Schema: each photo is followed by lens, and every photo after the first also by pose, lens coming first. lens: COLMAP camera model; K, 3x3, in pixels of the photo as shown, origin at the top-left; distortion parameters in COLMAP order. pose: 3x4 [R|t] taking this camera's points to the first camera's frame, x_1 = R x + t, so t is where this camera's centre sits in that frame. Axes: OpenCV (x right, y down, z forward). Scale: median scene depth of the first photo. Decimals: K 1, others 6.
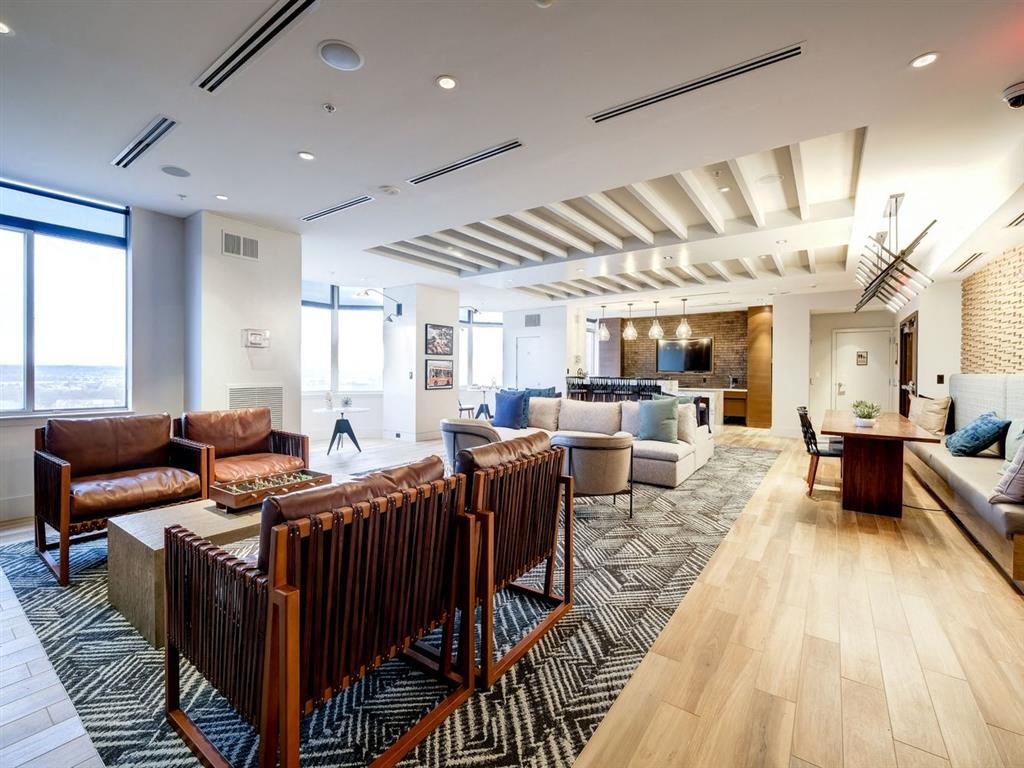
lens RADIAL K [[464.3, 0, 507.2], [0, 464.3, 372.8], [0, 0, 1]] dist [-0.005598, -0.000510]
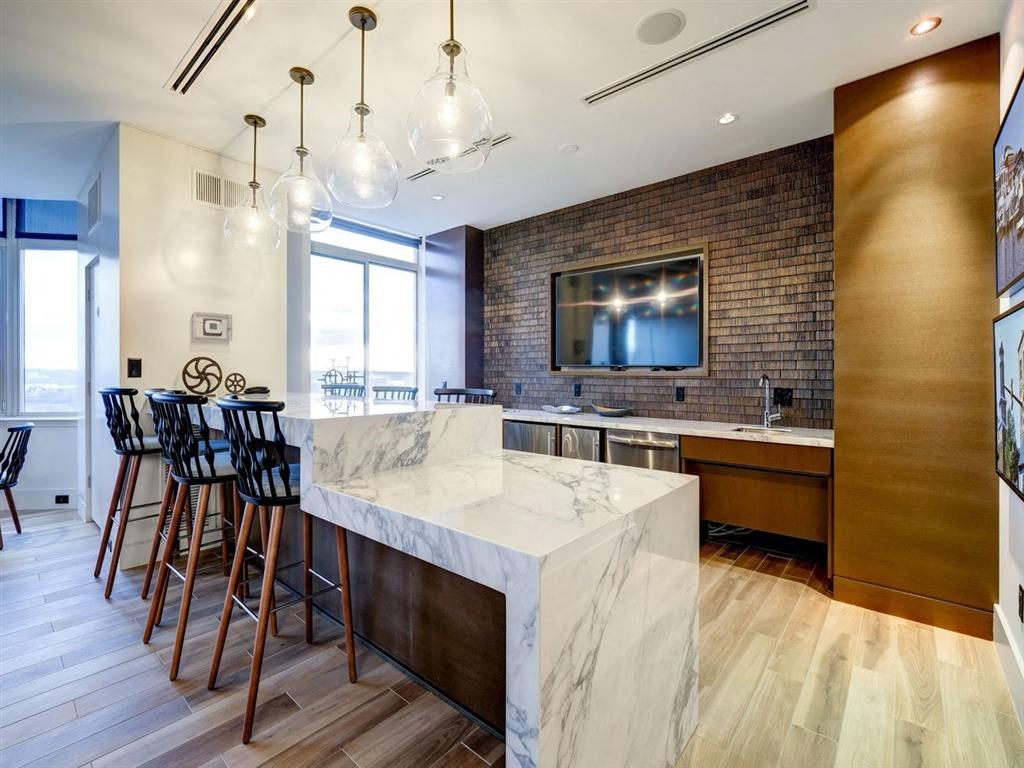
lens RADIAL K [[464.3, 0, 507.2], [0, 464.3, 372.8], [0, 0, 1]] dist [-0.005598, -0.000510]
pose [[0.995481, -0.005026, -0.094827, 0.356192], [0.004650, 0.999980, -0.004178, 0.002504], [0.094846, 0.003718, 0.995485, 0.713293]]
